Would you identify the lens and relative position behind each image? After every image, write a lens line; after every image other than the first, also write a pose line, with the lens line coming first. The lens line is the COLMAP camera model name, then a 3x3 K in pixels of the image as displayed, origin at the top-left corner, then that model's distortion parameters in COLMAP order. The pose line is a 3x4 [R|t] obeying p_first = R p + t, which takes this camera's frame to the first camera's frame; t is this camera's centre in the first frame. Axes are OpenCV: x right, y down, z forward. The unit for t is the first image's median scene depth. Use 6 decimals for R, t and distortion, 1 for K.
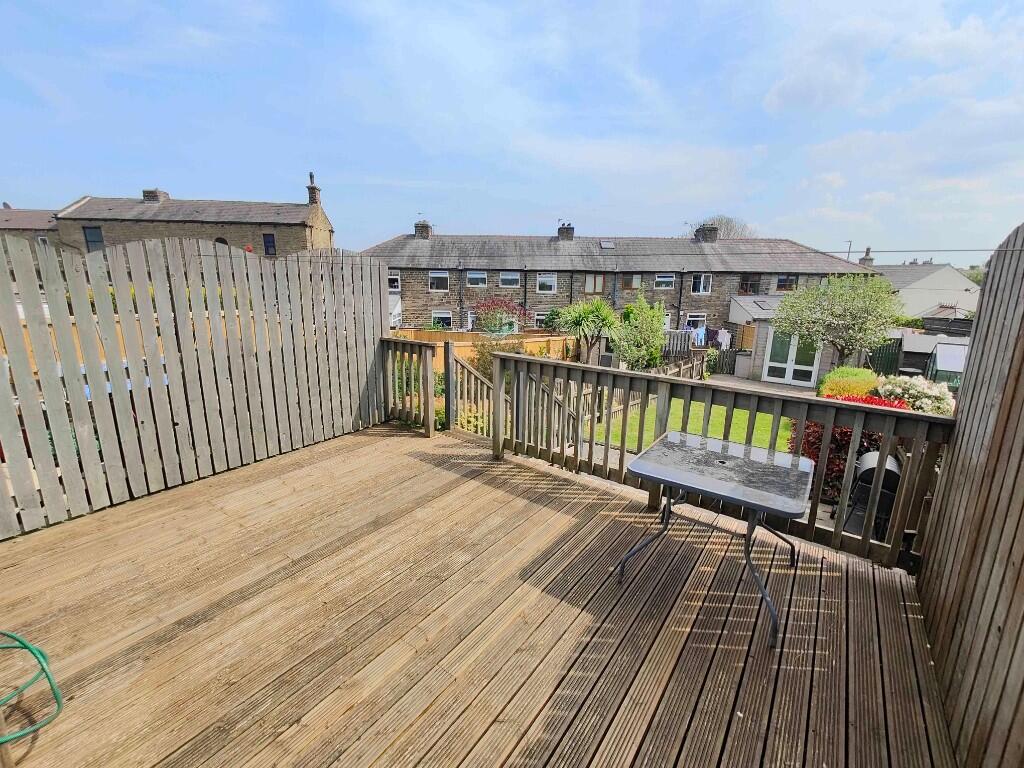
lens RADIAL K [[454.1, 0, 511.2], [0, 454.1, 381.2], [0, 0, 1]] dist [0.012267, 0.000497]
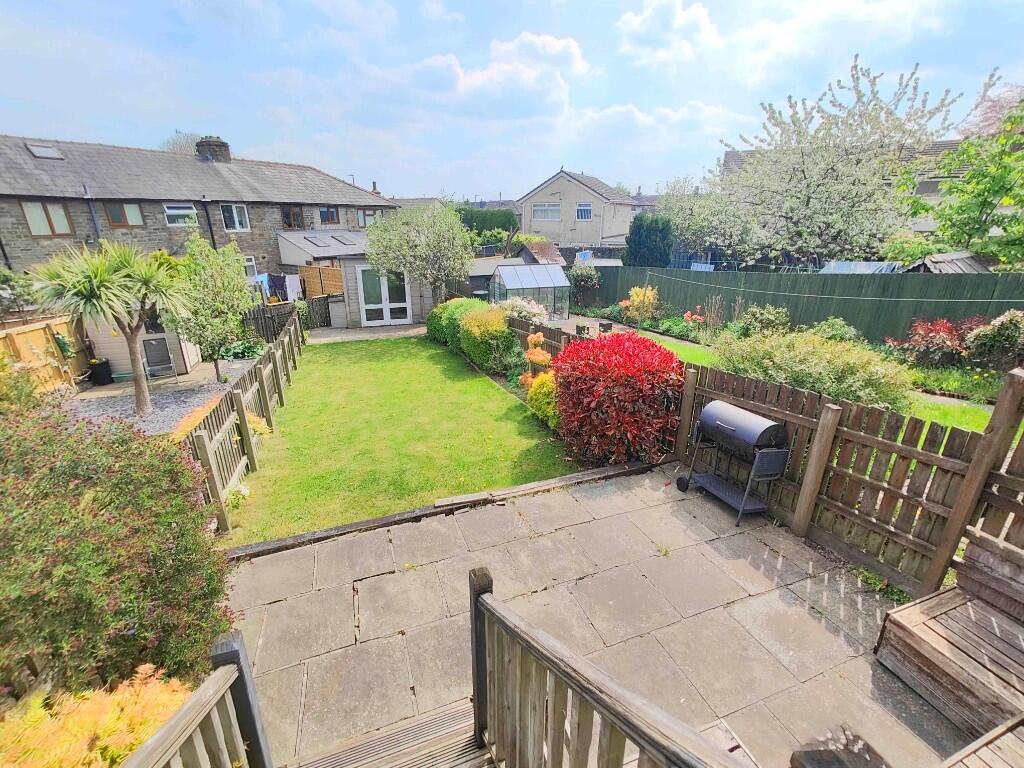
lens RADIAL K [[454.1, 0, 513.2], [0, 454.1, 378.1], [0, 0, 1]] dist [0.012267, 0.000497]
pose [[0.550930, -0.294197, 0.780976, -0.012601], [0.195713, 0.955253, 0.221784, -0.031523], [-0.811278, 0.030660, 0.583856, 0.165130]]
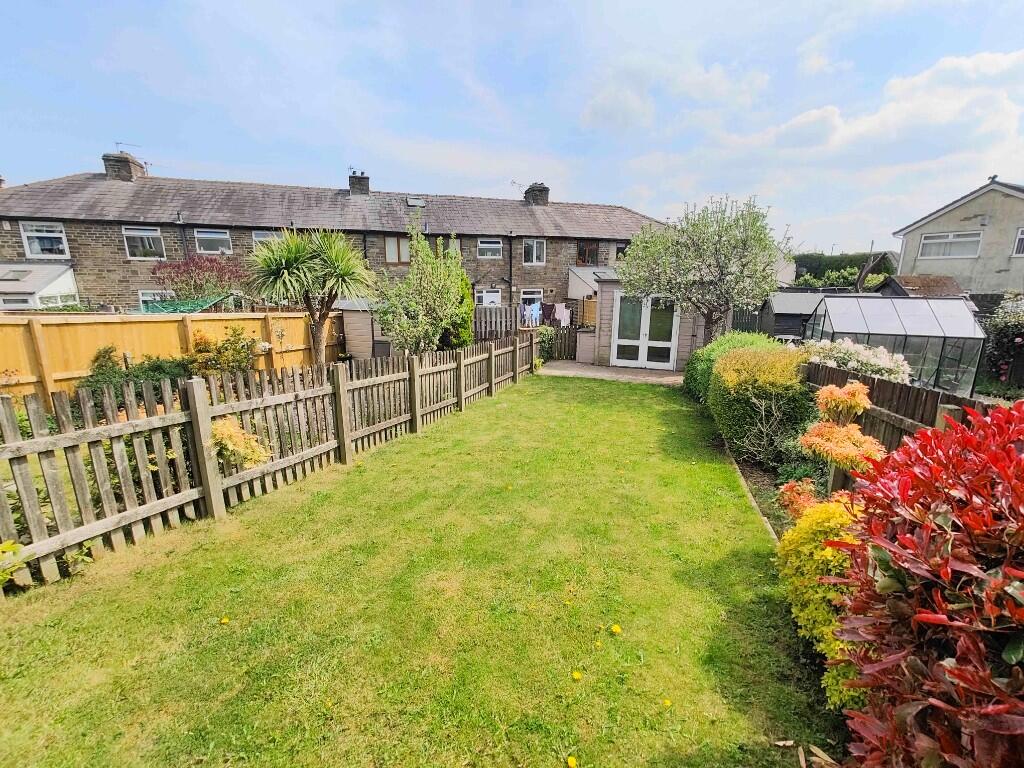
lens RADIAL K [[454.1, 0, 511.8], [0, 454.1, 377.0], [0, 0, 1]] dist [0.012267, 0.000497]
pose [[0.953243, -0.073521, 0.293125, 0.127766], [0.075496, 0.997136, 0.004589, 0.001507], [-0.292623, 0.017755, 0.956063, 0.243711]]
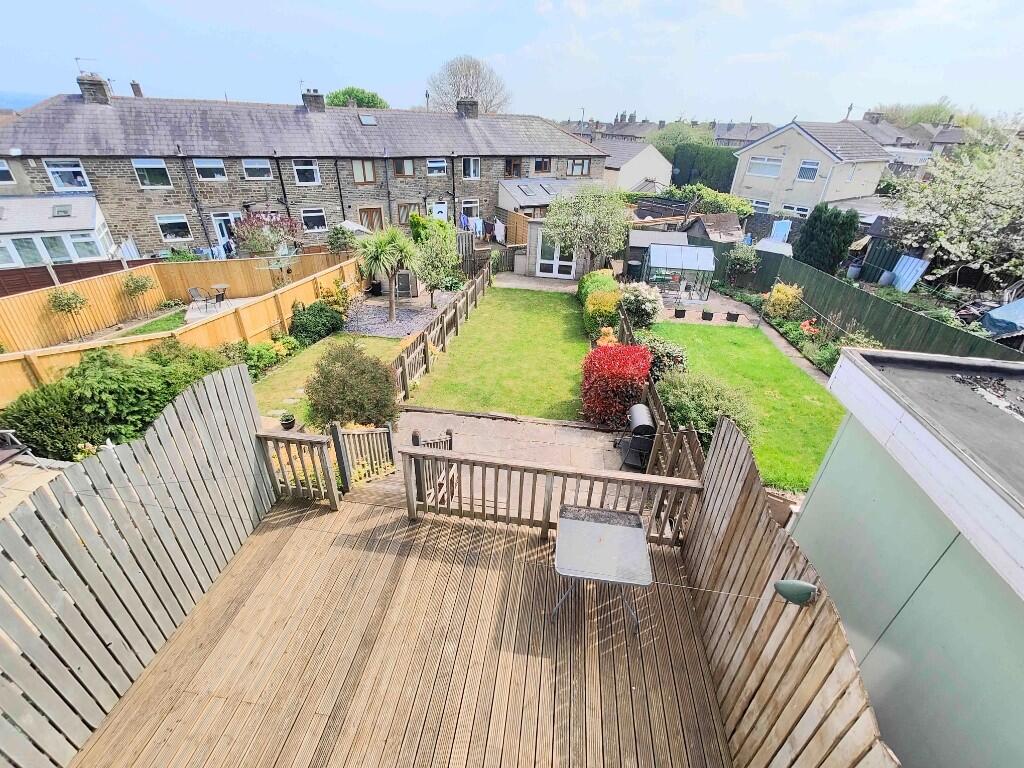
lens RADIAL K [[454.1, 0, 512.0], [0, 454.1, 381.6], [0, 0, 1]] dist [0.012267, 0.000497]
pose [[0.876382, -0.228030, 0.424213, -0.038105], [0.087463, 0.941519, 0.325410, -0.090733], [-0.473608, -0.248081, 0.845075, -0.010138]]
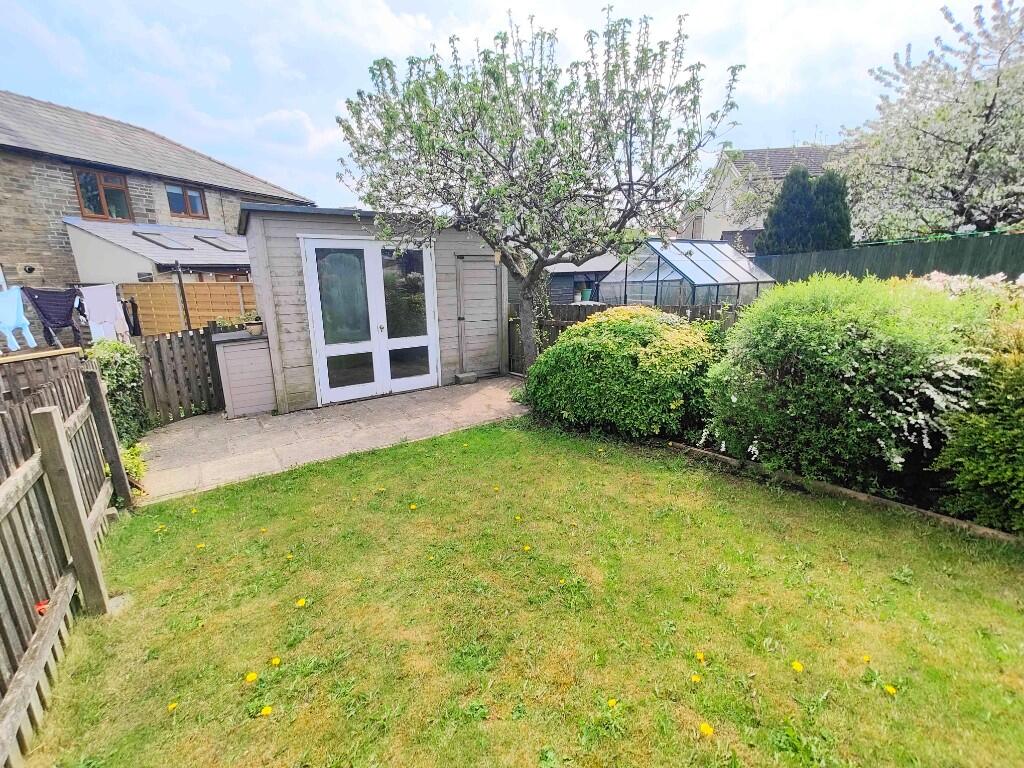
lens RADIAL K [[454.1, 0, 510.4], [0, 454.1, 383.3], [0, 0, 1]] dist [0.012267, 0.000497]
pose [[0.321880, -0.253136, 0.912313, 0.207070], [0.237616, 0.954353, 0.180966, -0.030047], [-0.916478, 0.158530, 0.367337, 0.522343]]
